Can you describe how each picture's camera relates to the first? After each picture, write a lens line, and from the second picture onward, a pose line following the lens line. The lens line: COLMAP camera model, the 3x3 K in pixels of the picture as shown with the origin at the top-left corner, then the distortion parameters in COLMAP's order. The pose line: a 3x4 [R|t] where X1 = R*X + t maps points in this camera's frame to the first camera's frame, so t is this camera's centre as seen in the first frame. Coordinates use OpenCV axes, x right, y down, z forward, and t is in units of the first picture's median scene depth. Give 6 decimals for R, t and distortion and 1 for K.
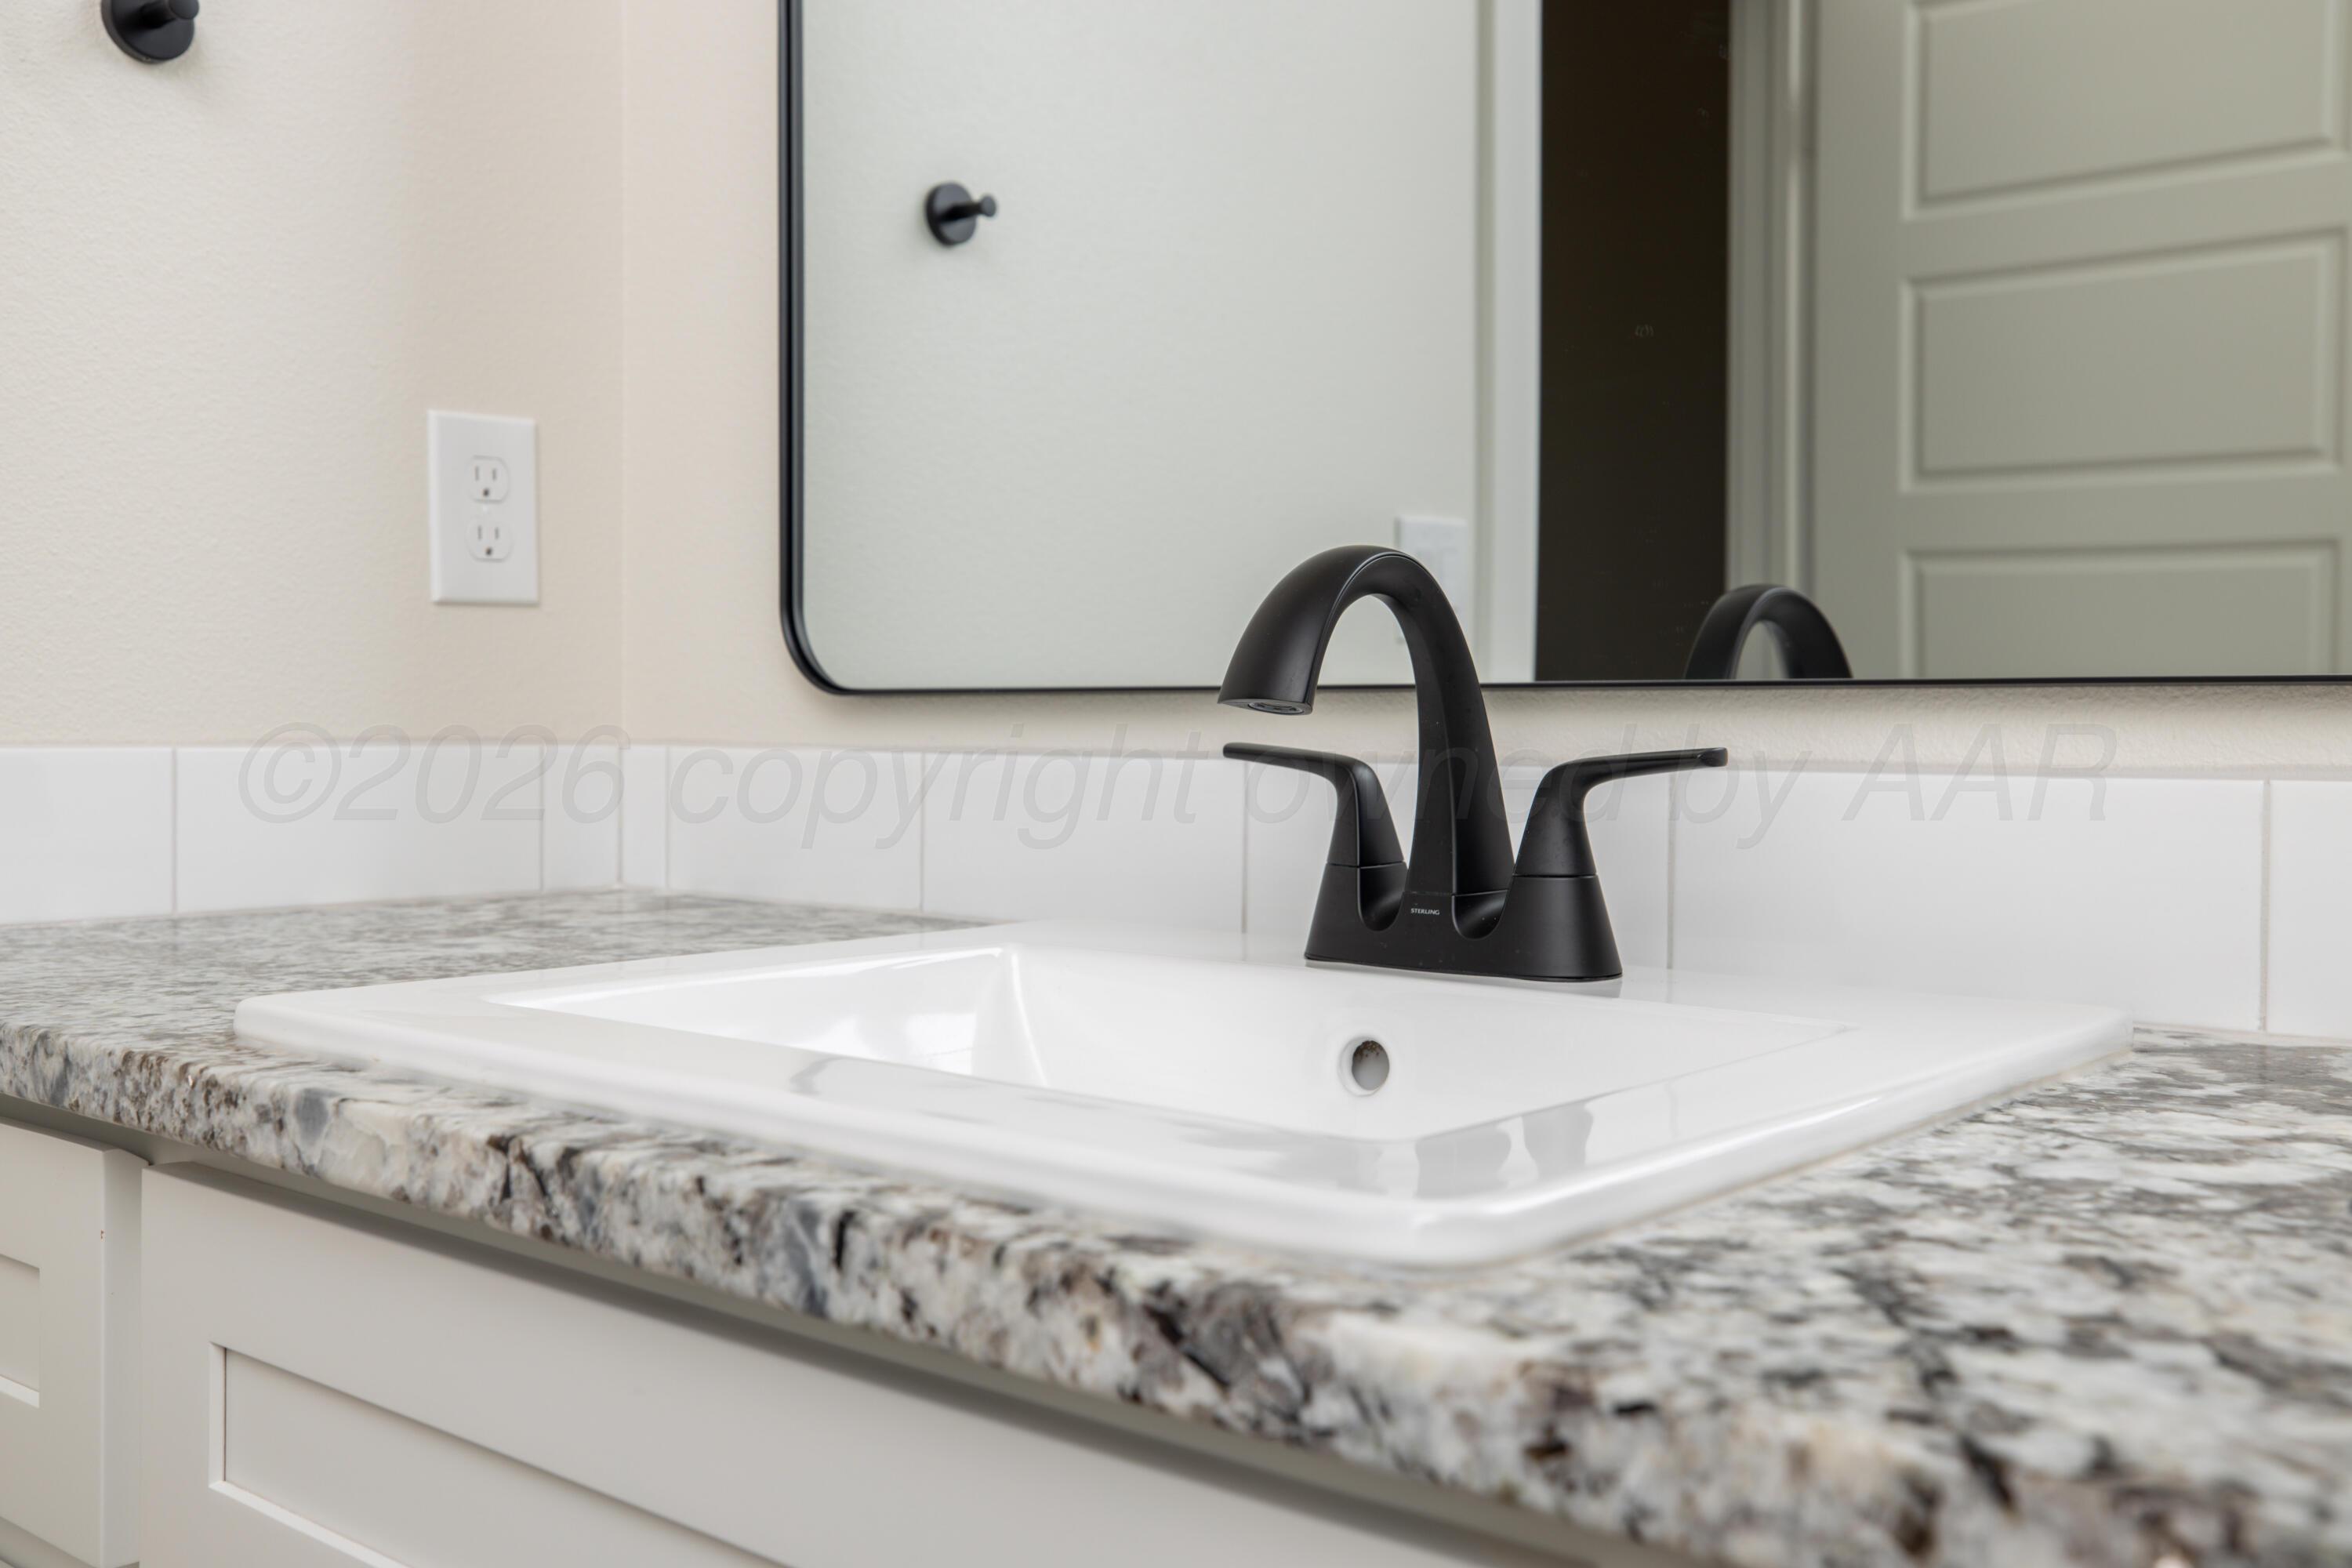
lens RADIAL K [[2246.4, 0, 1190.2], [0, 2246.4, 772.7], [0, 0, 1]] dist [0.001516, 0.000000]
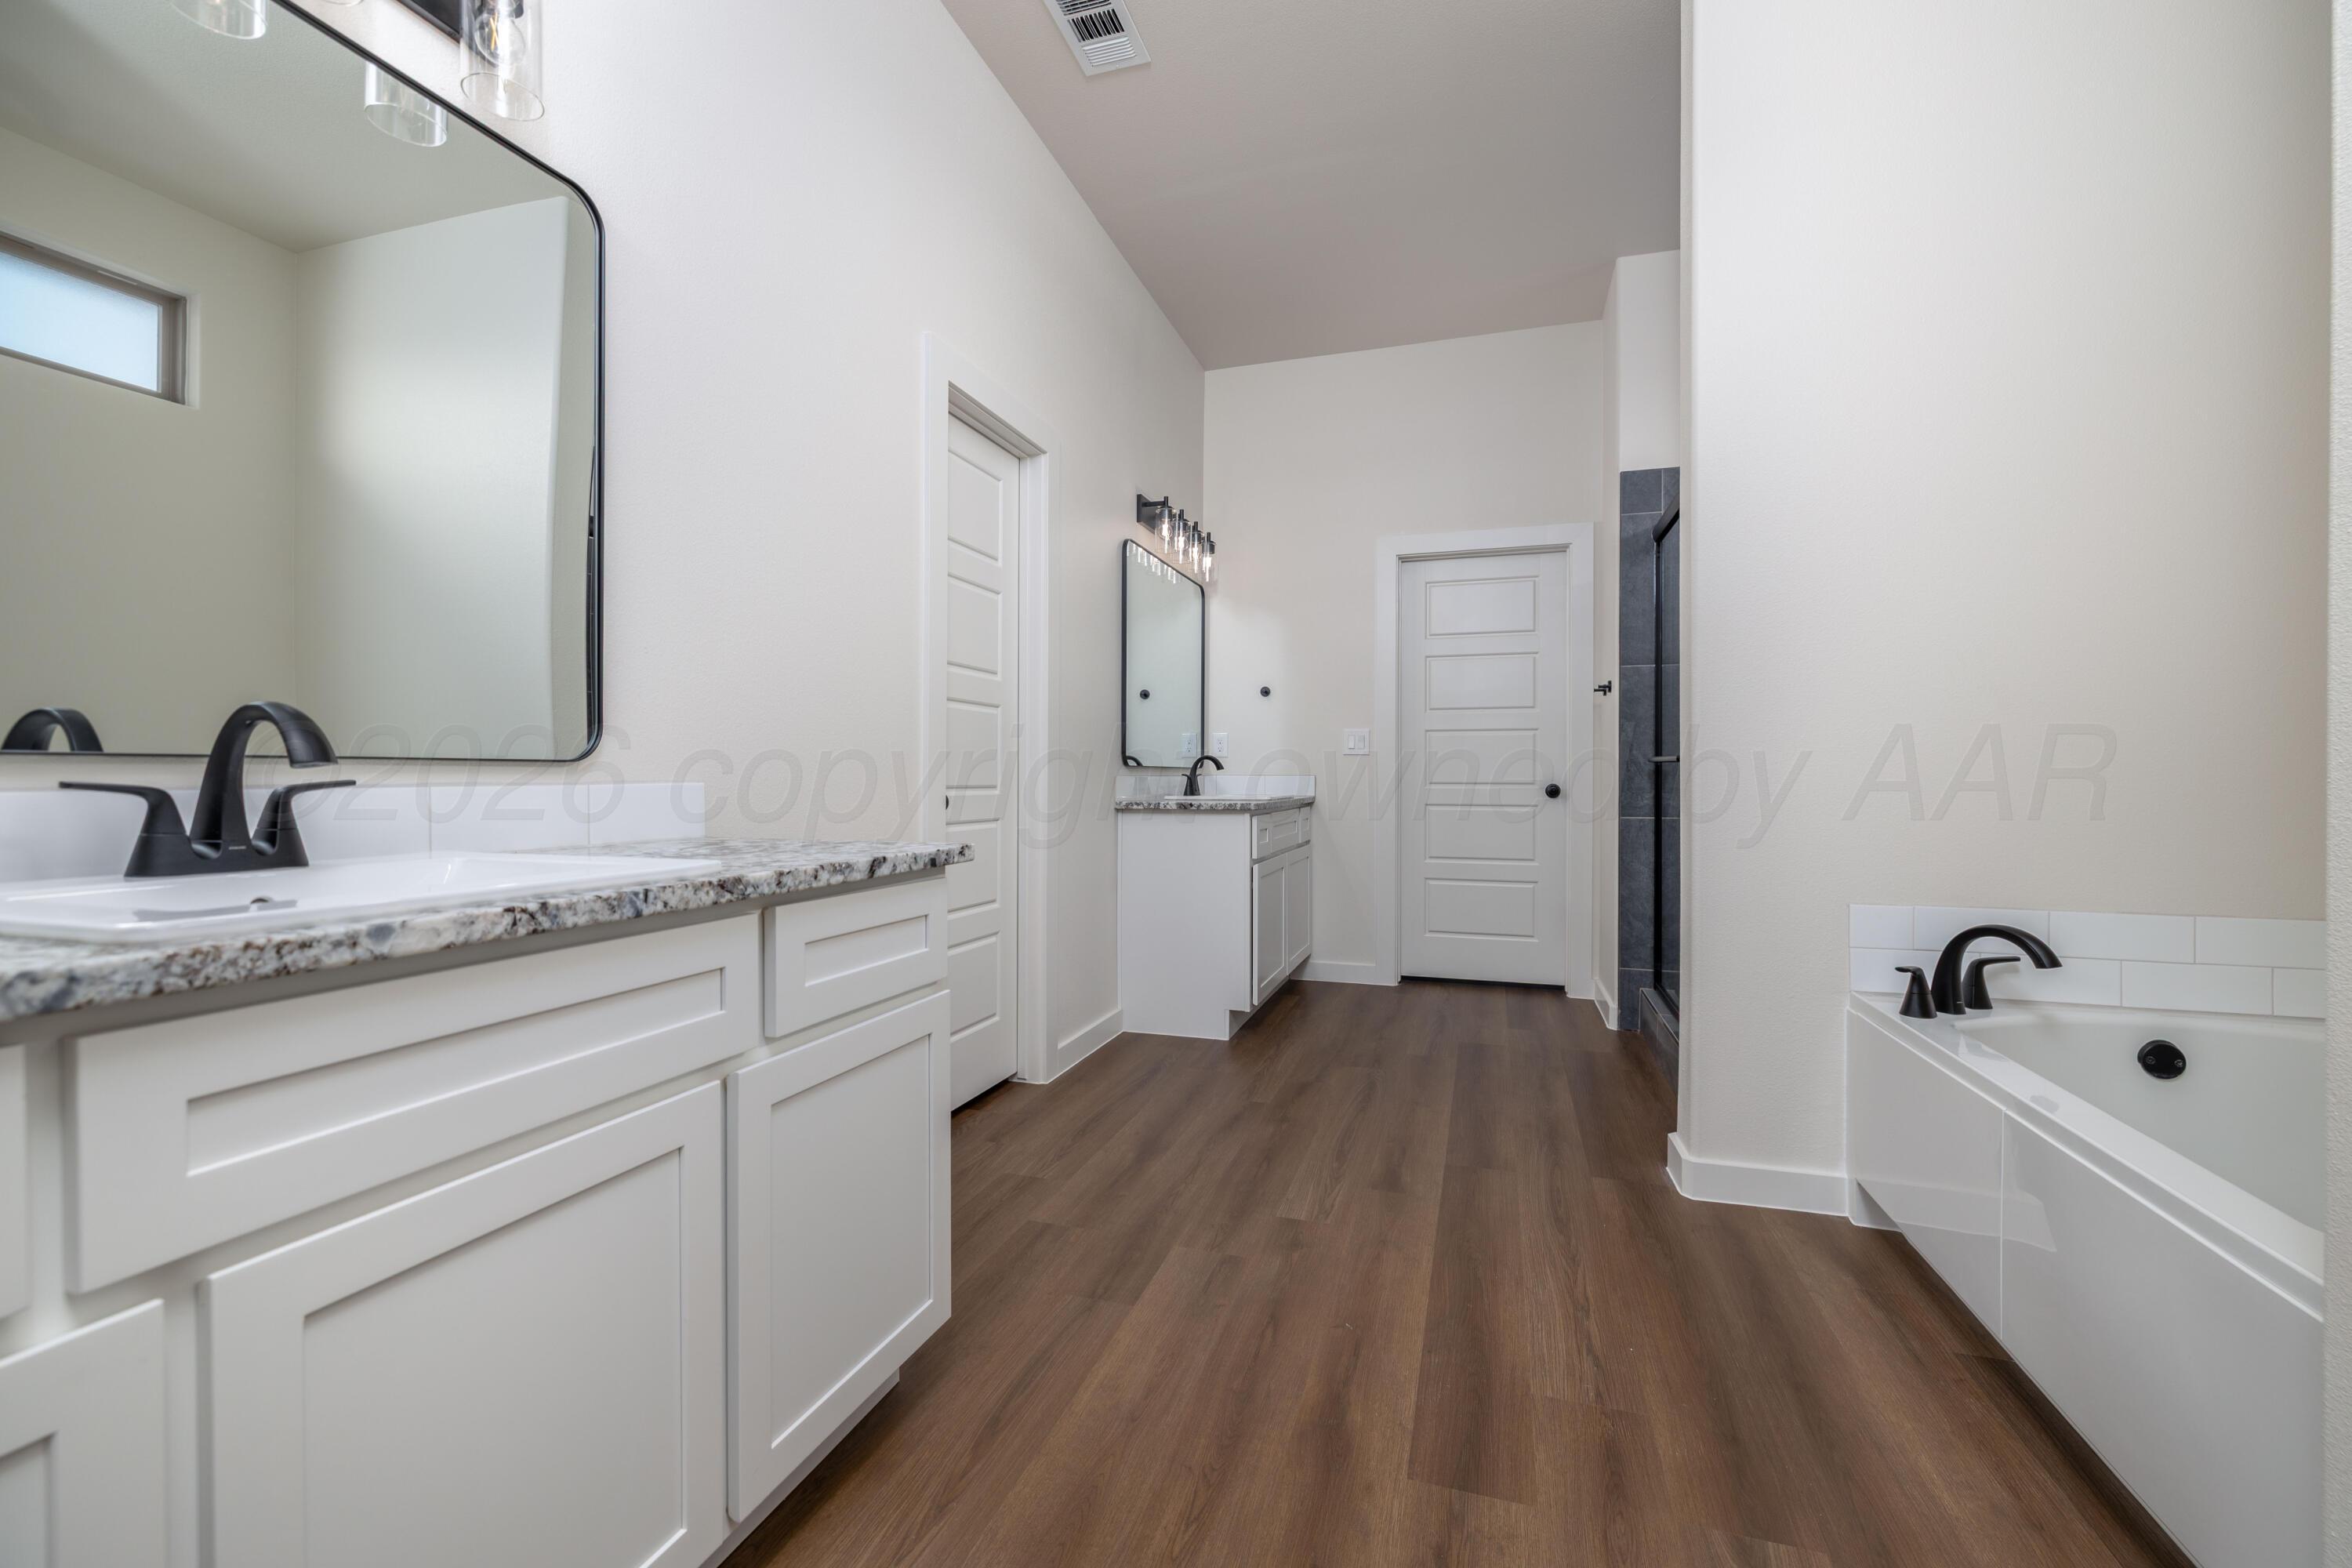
lens RADIAL K [[1033.1, 0, 1172.9], [0, 1033.1, 778.2], [0, 0, 1]] dist [-0.002058, -0.000122]
pose [[-0.392735, -0.007429, 0.919622, -2.016546], [0.017424, 0.999728, 0.015517, -0.022308], [-0.919487, 0.022117, -0.392498, 0.733975]]
